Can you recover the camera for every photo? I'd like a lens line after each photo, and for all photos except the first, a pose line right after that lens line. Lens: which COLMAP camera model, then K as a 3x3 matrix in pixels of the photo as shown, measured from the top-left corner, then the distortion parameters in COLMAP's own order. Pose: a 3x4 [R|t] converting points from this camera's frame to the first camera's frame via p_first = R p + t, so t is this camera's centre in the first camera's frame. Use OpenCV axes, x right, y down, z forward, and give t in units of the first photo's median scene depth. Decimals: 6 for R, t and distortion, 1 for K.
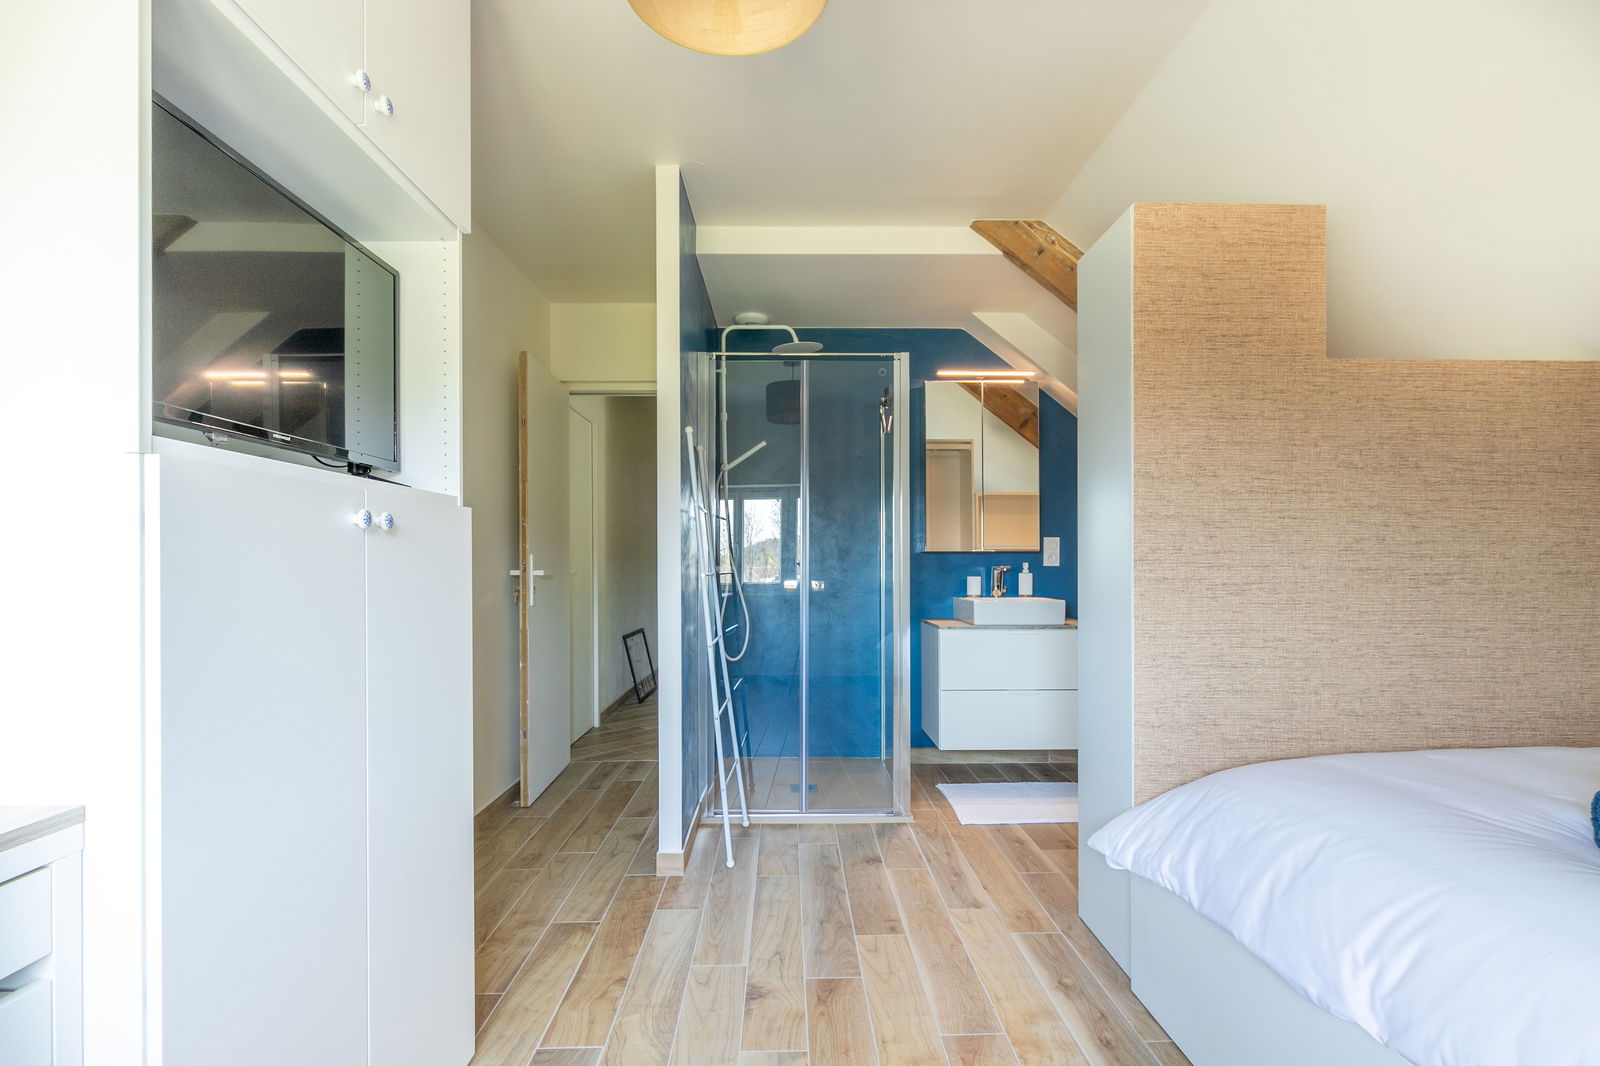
lens RADIAL K [[720.5, 0, 802.9], [0, 720.5, 559.3], [0, 0, 1]] dist [0.005094, -0.003355]
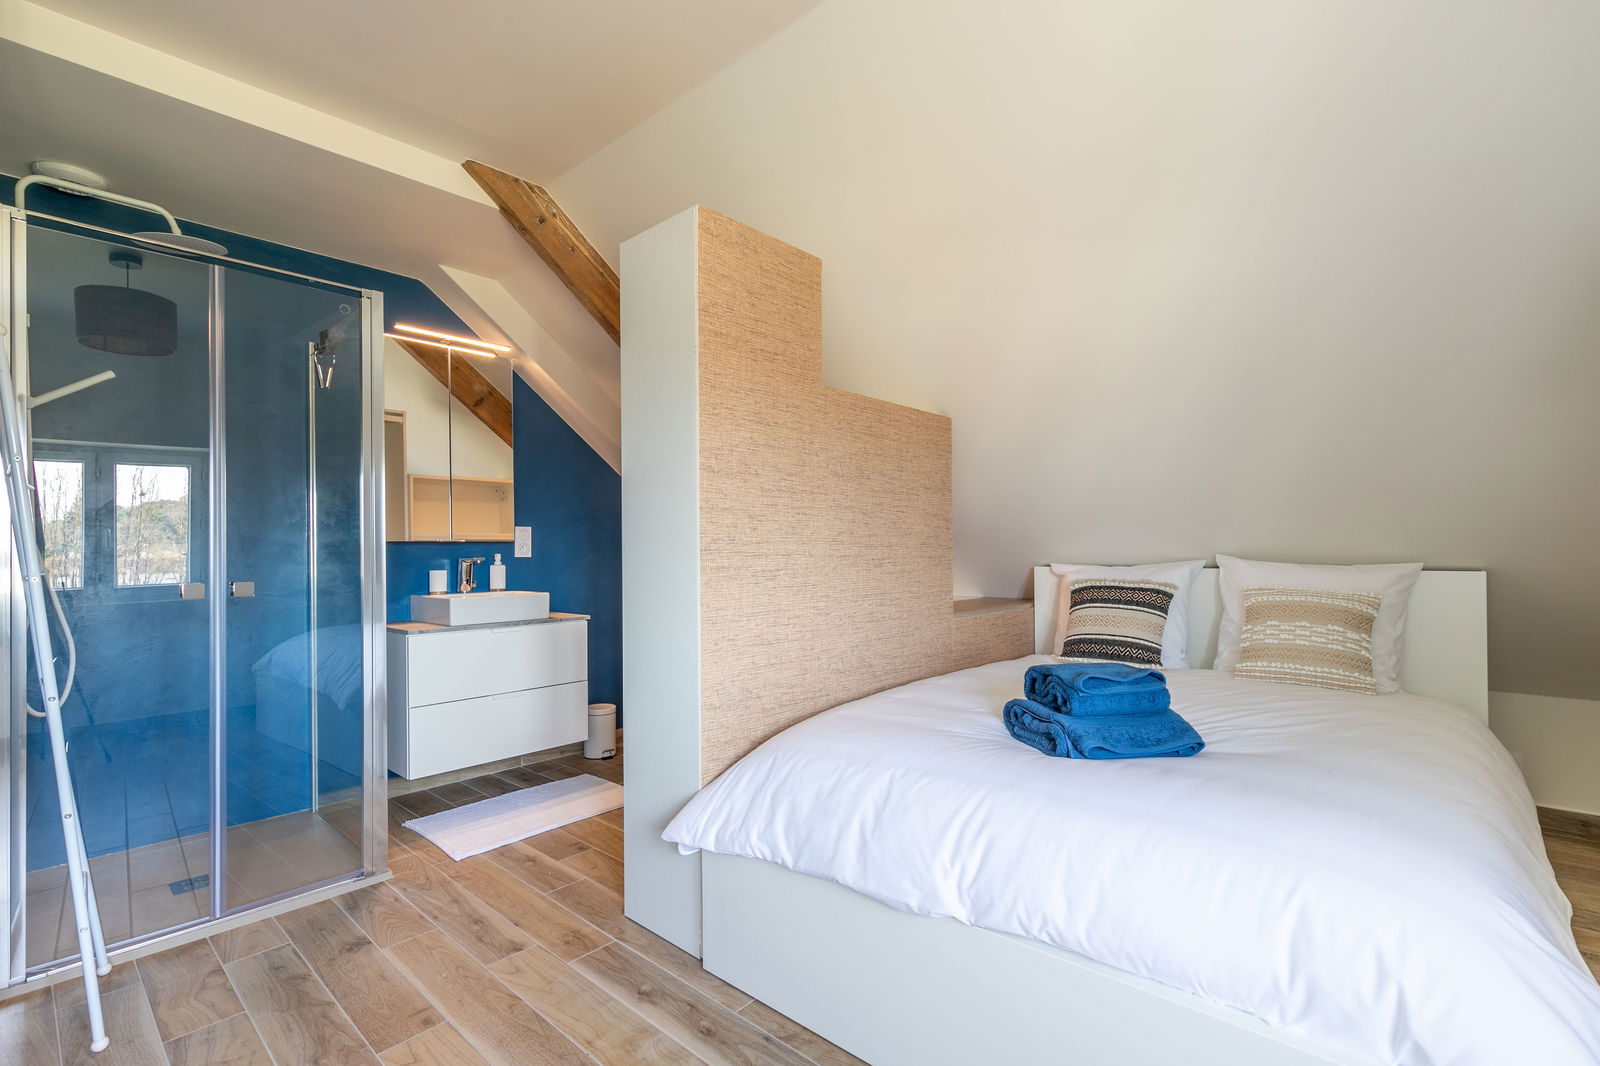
lens RADIAL K [[720.5, 0, 801.4], [0, 720.5, 546.3], [0, 0, 1]] dist [0.005094, -0.003355]
pose [[0.687808, -0.001955, 0.725890, -0.186988], [0.005278, 0.999983, -0.002308, -0.001156], [-0.725874, 0.005419, 0.687806, 0.183324]]
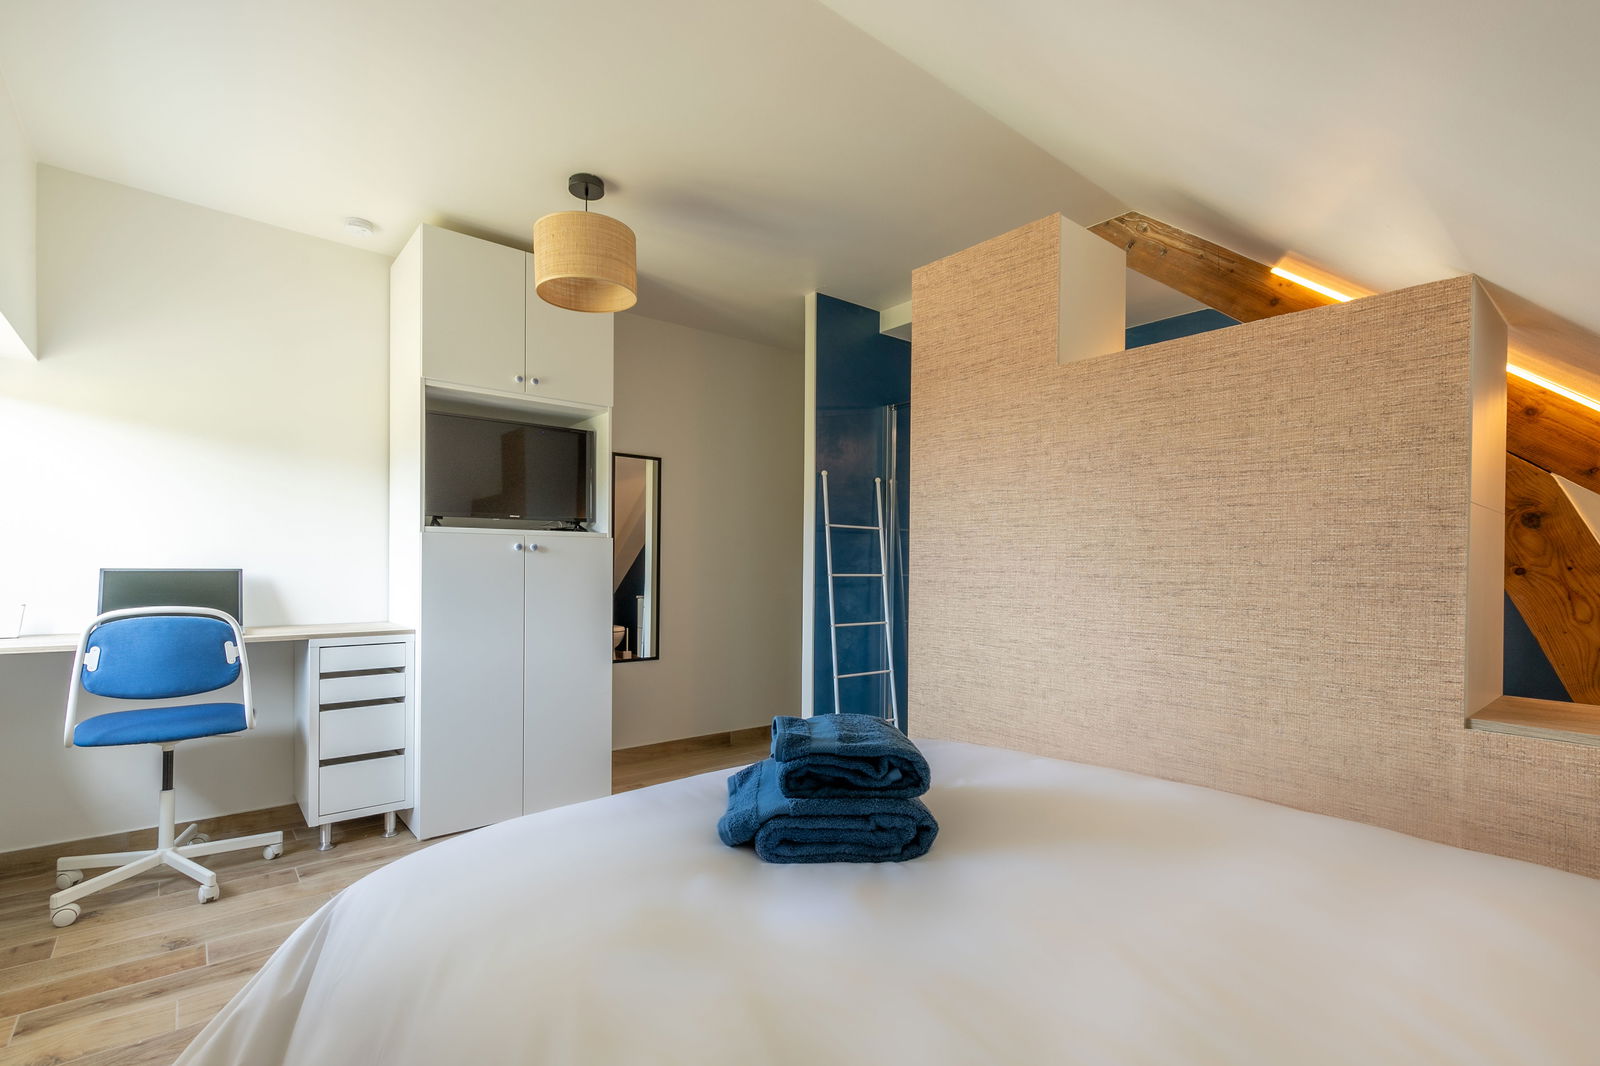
lens RADIAL K [[720.5, 0, 804.9], [0, 720.5, 568.4], [0, 0, 1]] dist [0.005094, -0.003355]
pose [[0.631077, 0.009333, -0.775664, 1.272831], [-0.005293, 0.999956, 0.007726, -0.001792], [0.775702, -0.000771, 0.631098, 0.093239]]
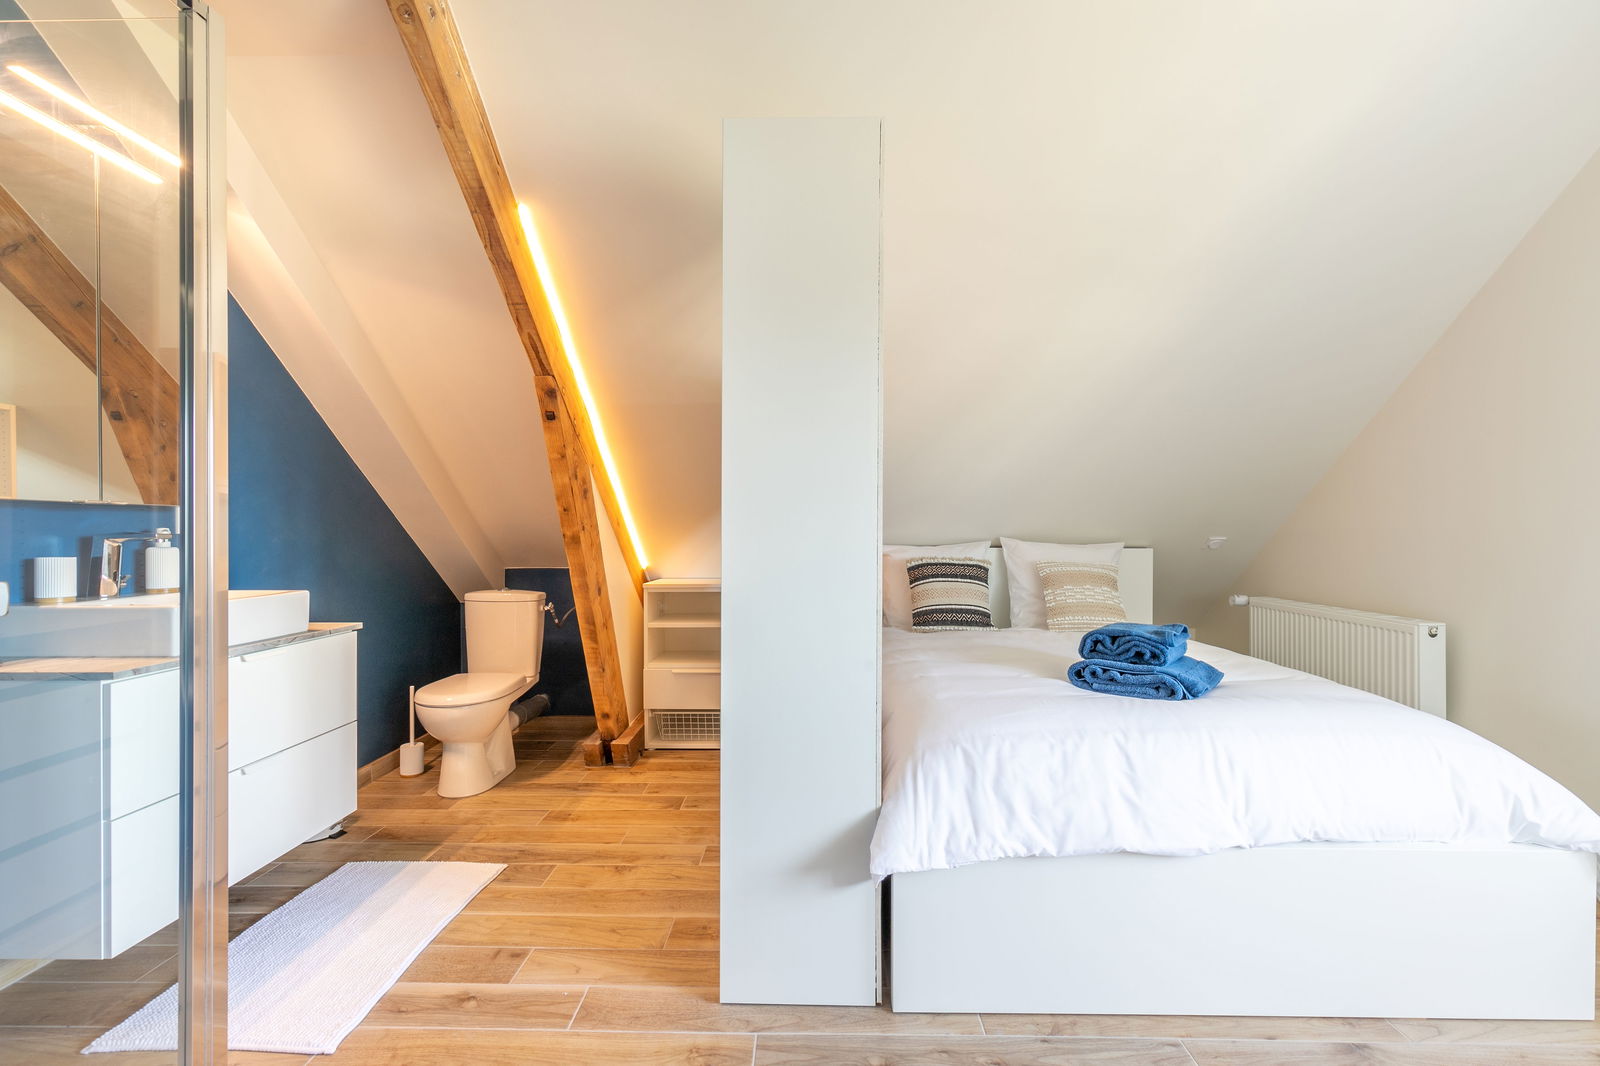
lens RADIAL K [[720.5, 0, 794.7], [0, 720.5, 538.2], [0, 0, 1]] dist [0.005094, -0.003355]
pose [[0.042669, -0.007636, 0.999060, -0.414126], [-0.006483, 0.999948, 0.007920, 0.010205], [-0.999068, -0.006815, 0.042617, 1.053851]]
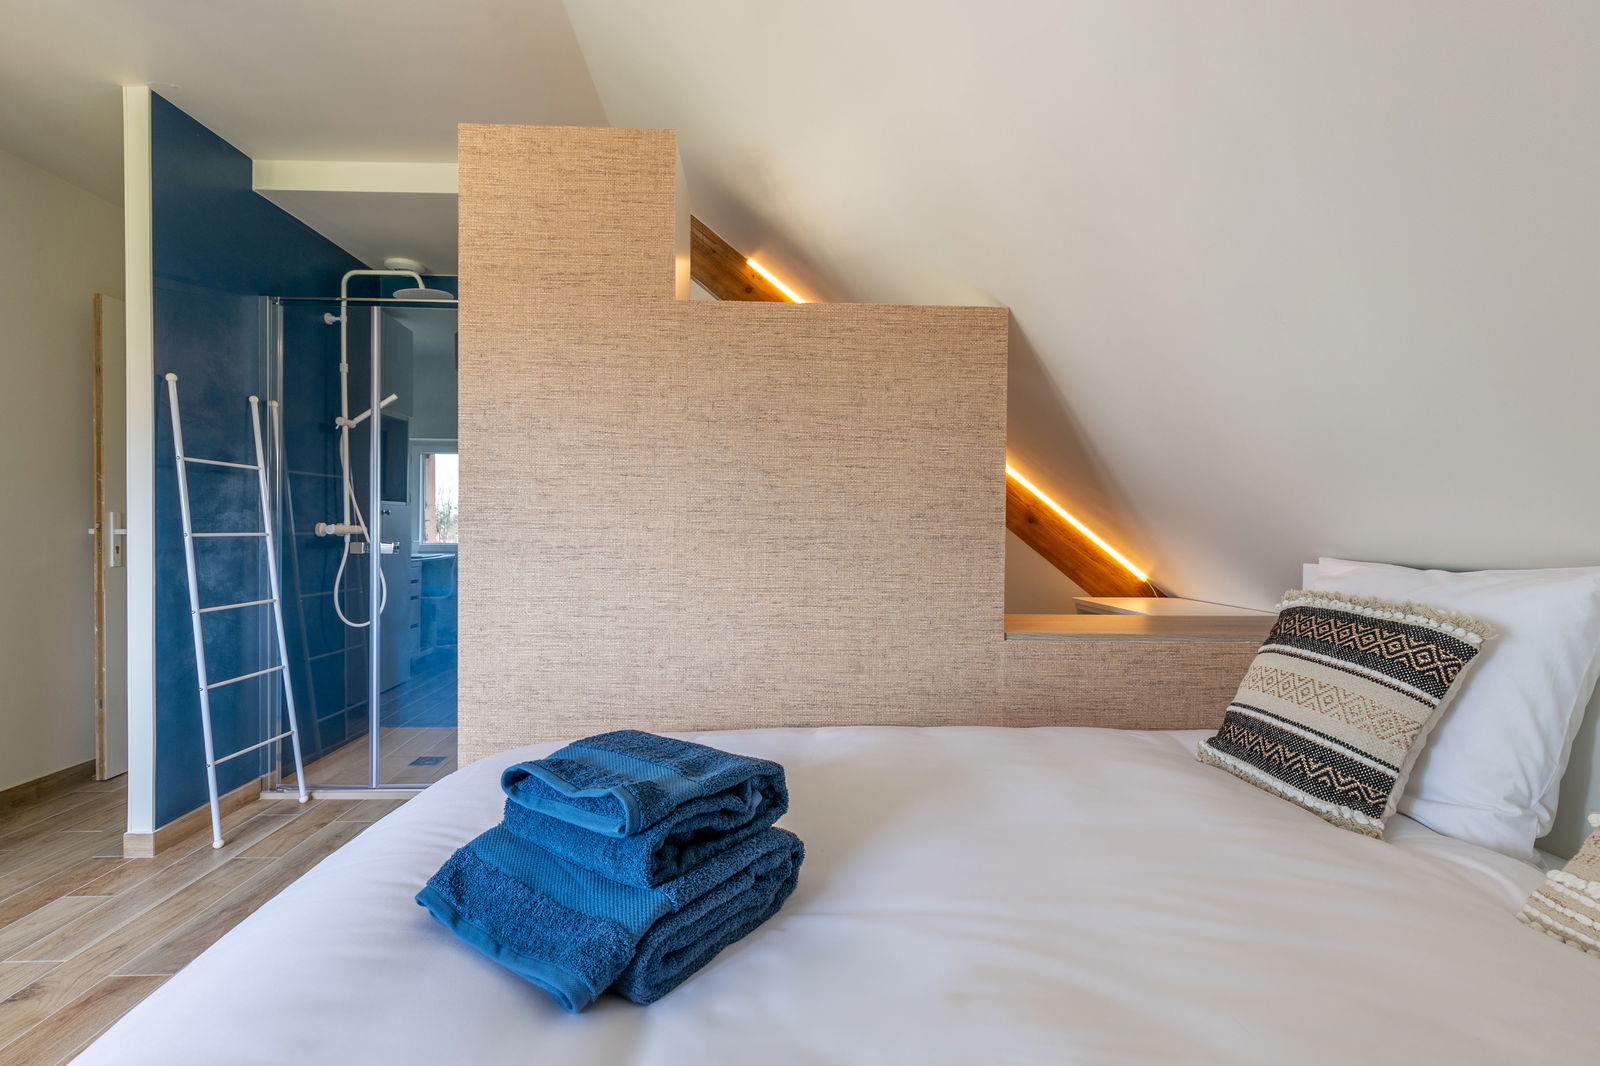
lens RADIAL K [[720.5, 0, 792.2], [0, 720.5, 534.9], [0, 0, 1]] dist [0.005094, -0.003355]
pose [[0.999831, 0.006663, 0.017152, 0.851540], [-0.006944, 0.999842, 0.016353, 0.001929], [-0.017040, -0.016470, 0.999719, 0.082850]]
